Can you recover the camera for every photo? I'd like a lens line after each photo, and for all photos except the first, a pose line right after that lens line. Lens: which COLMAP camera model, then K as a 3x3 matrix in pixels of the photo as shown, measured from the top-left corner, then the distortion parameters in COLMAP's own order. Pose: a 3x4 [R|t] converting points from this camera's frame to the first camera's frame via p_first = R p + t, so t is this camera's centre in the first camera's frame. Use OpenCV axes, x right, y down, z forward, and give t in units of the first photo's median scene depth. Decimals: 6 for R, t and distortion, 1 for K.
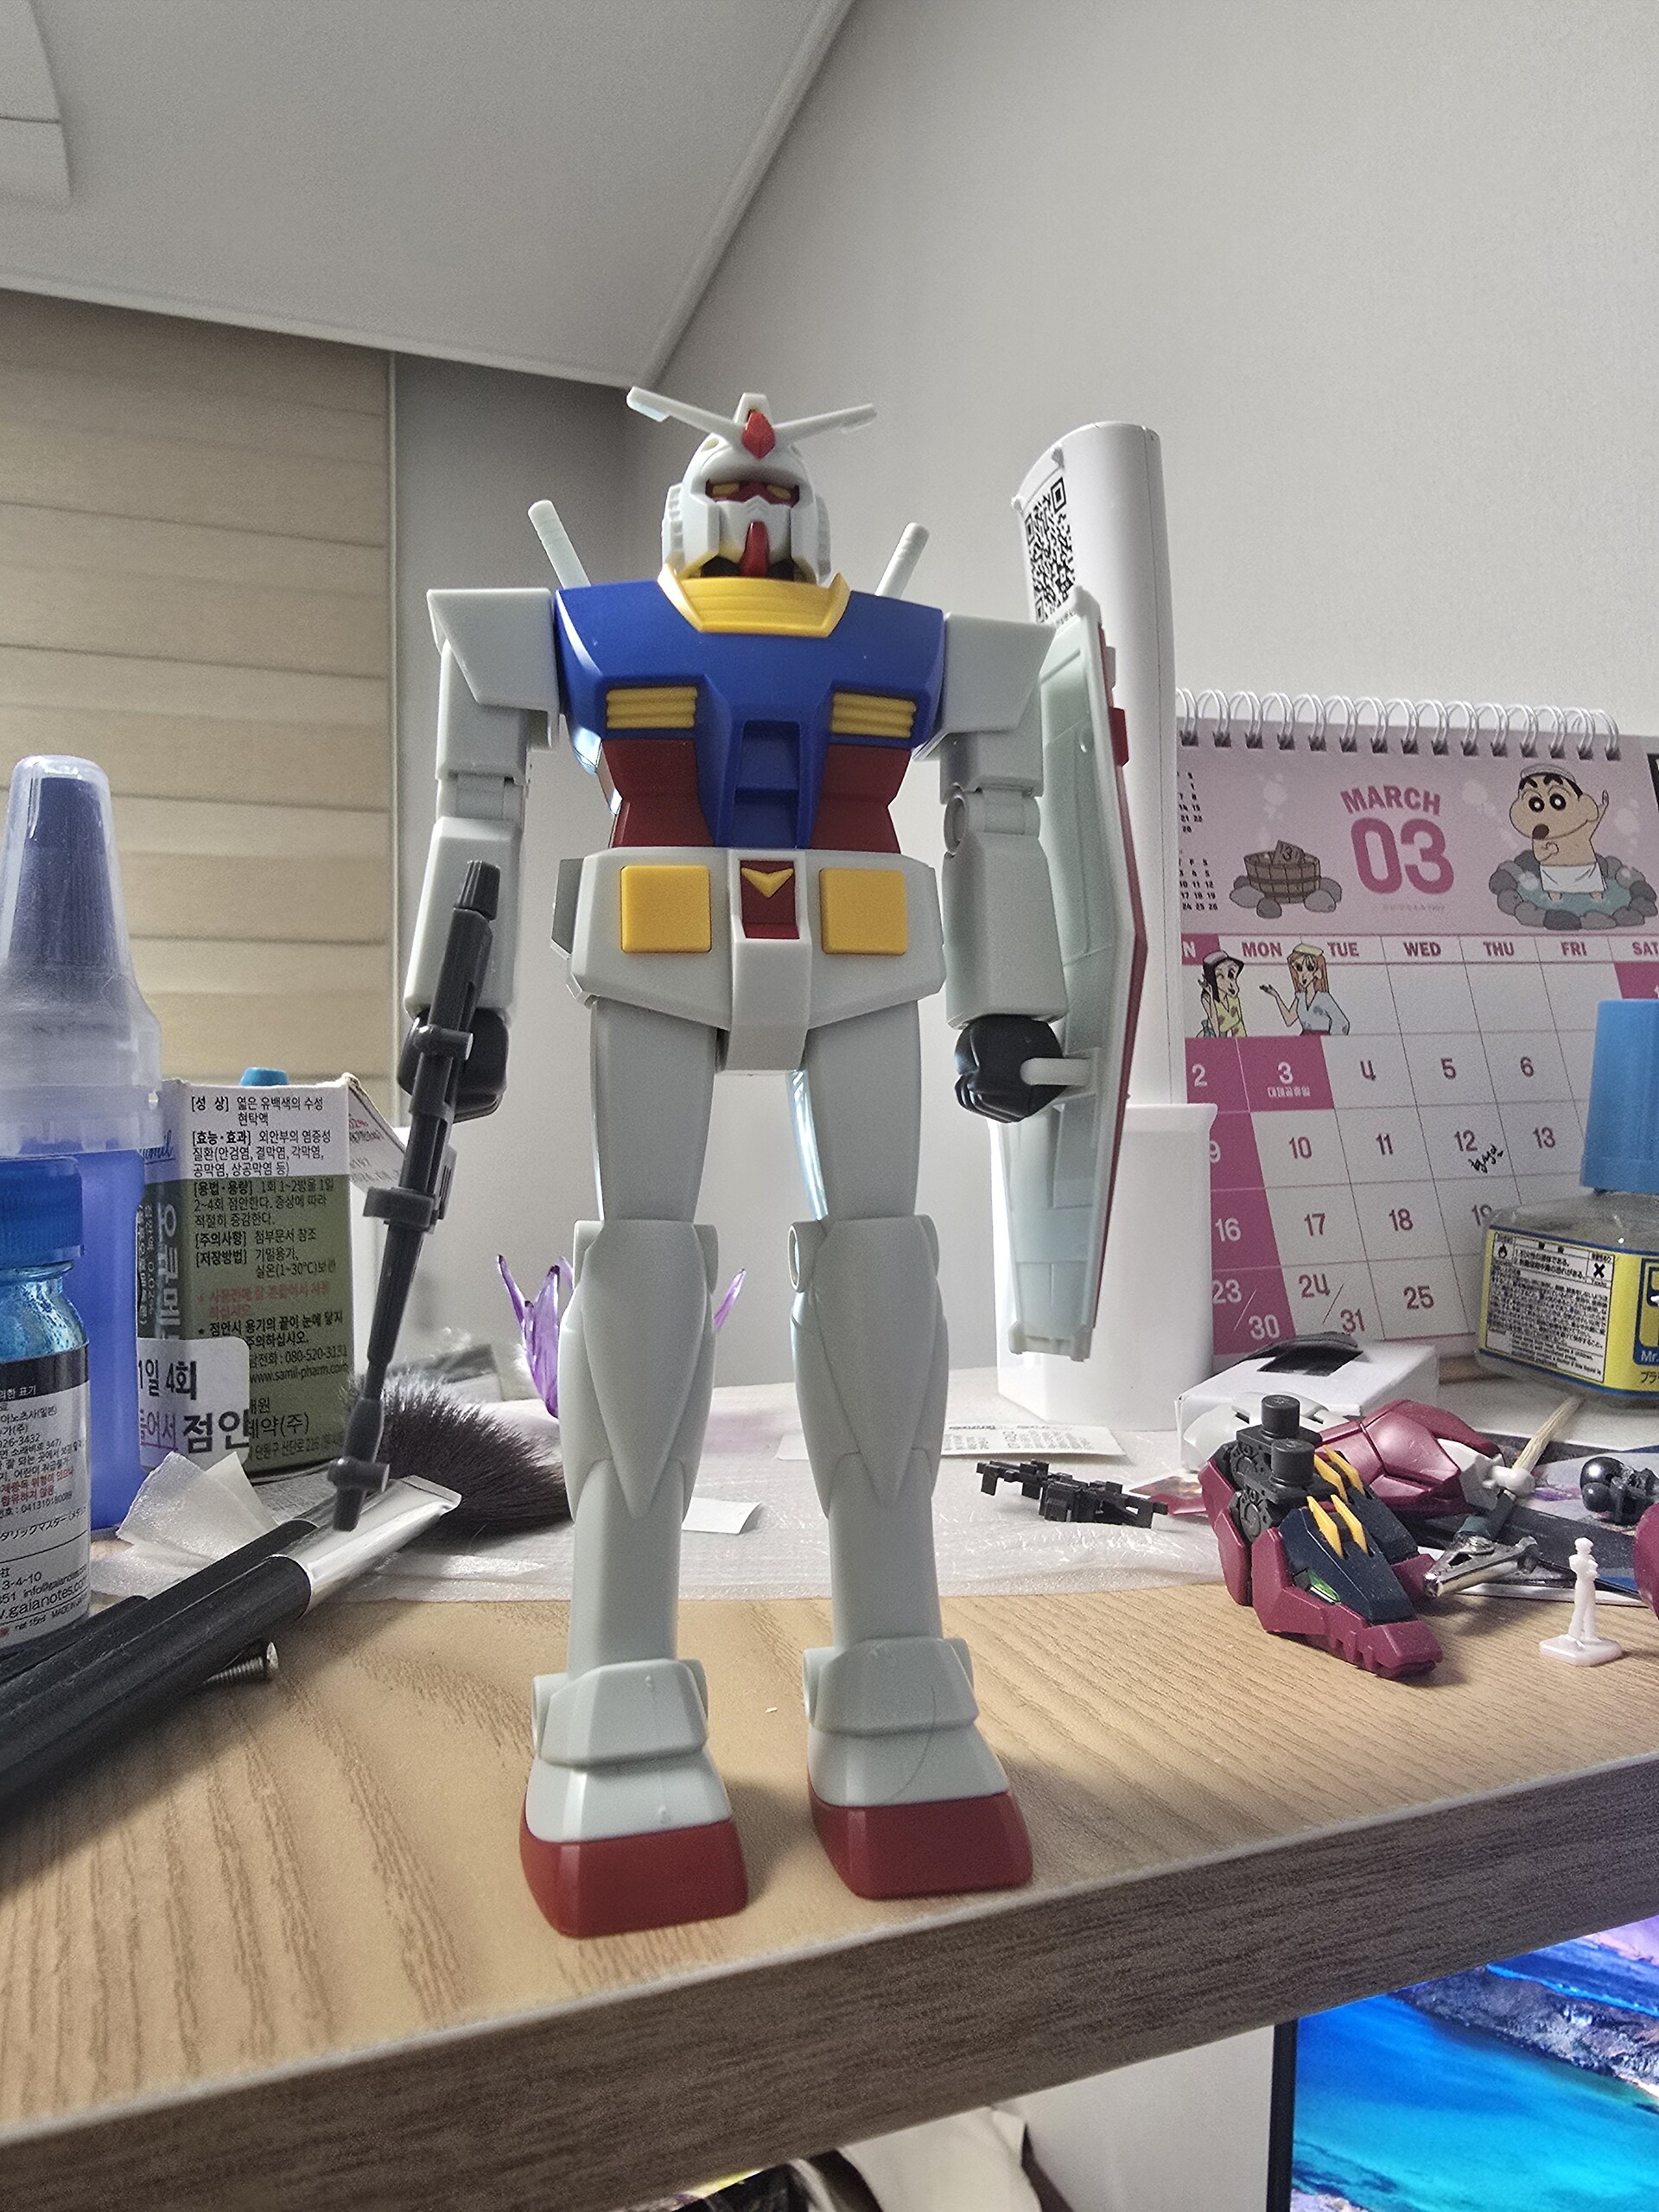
lens RADIAL K [[1514.8, 0, 830.1], [0, 1514.8, 1089.2], [0, 0, 1]] dist [0.005316, -0.003647]
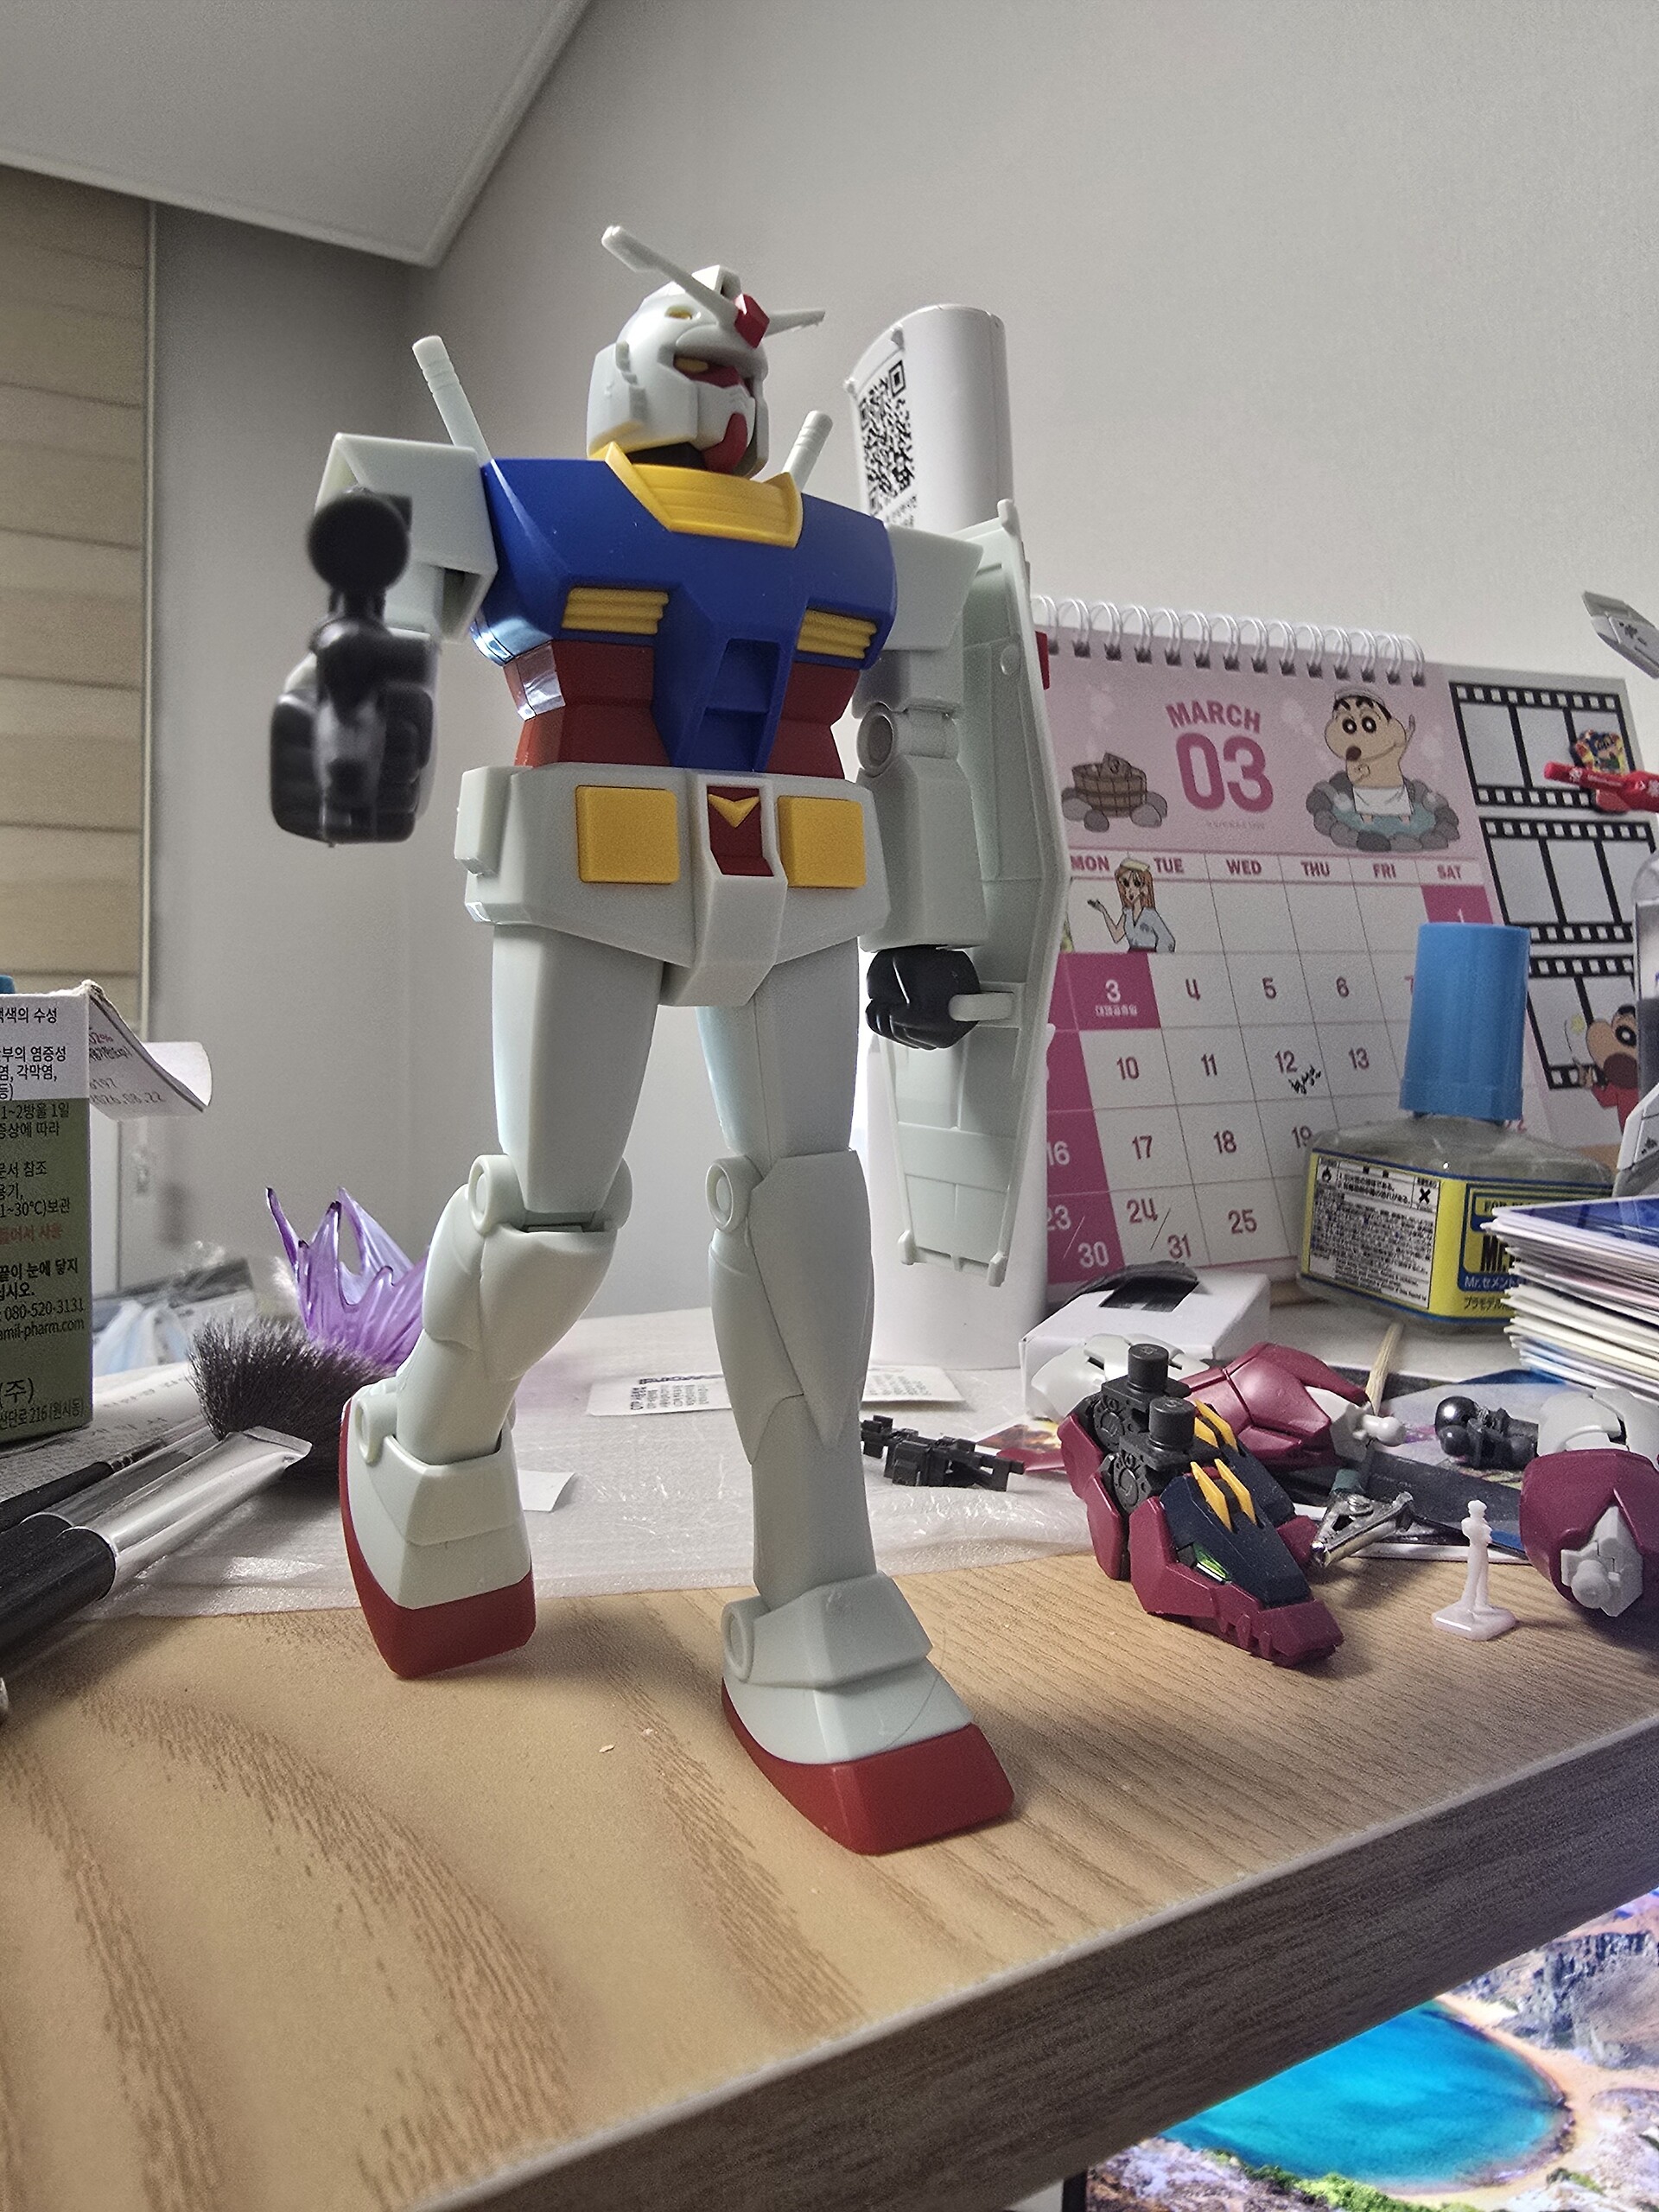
lens RADIAL K [[1514.8, 0, 837.9], [0, 1514.8, 985.8], [0, 0, 1]] dist [0.005316, -0.003647]
pose [[0.988695, 0.013472, 0.149335, -0.038017], [-0.012763, 0.999902, -0.005701, -0.012149], [-0.149397, 0.003730, 0.988770, 0.123565]]
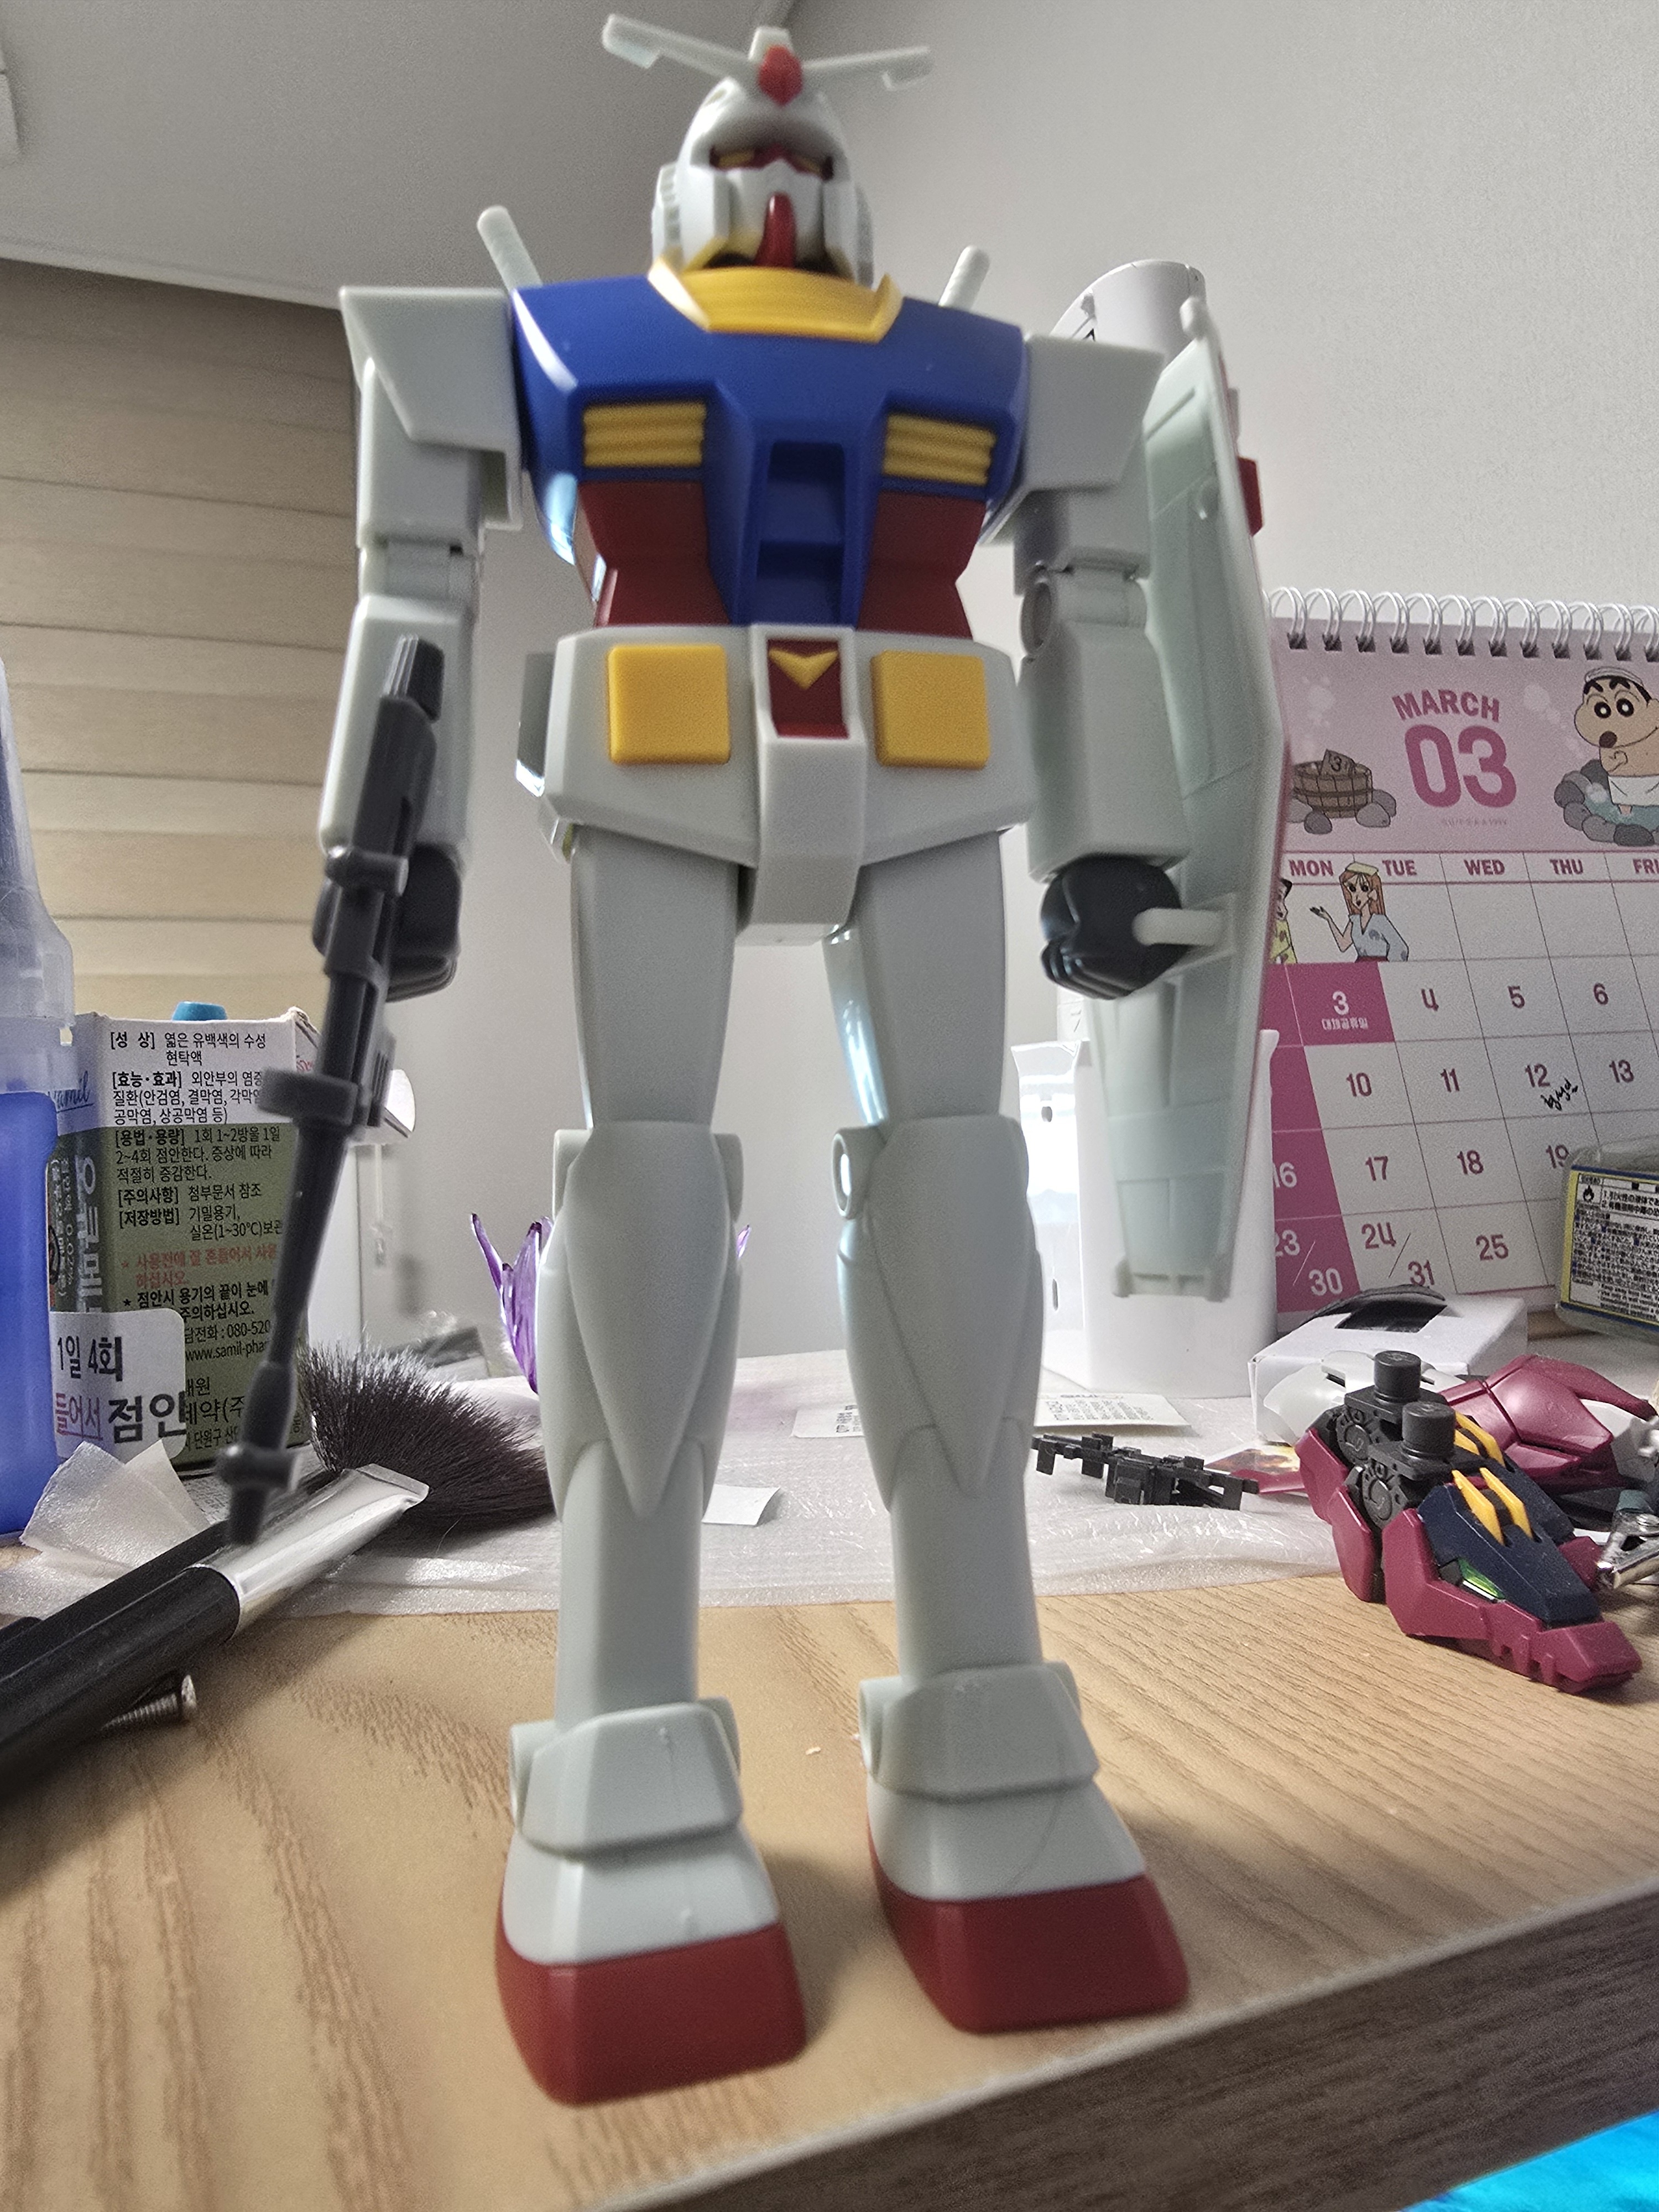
lens RADIAL K [[1514.8, 0, 830.0], [0, 1514.8, 1093.4], [0, 0, 1]] dist [0.005316, -0.003647]
pose [[0.999826, -0.015708, 0.010104, -0.028923], [0.015536, 0.999738, 0.016799, 0.044943], [-0.010365, -0.016639, 0.999808, 0.184344]]
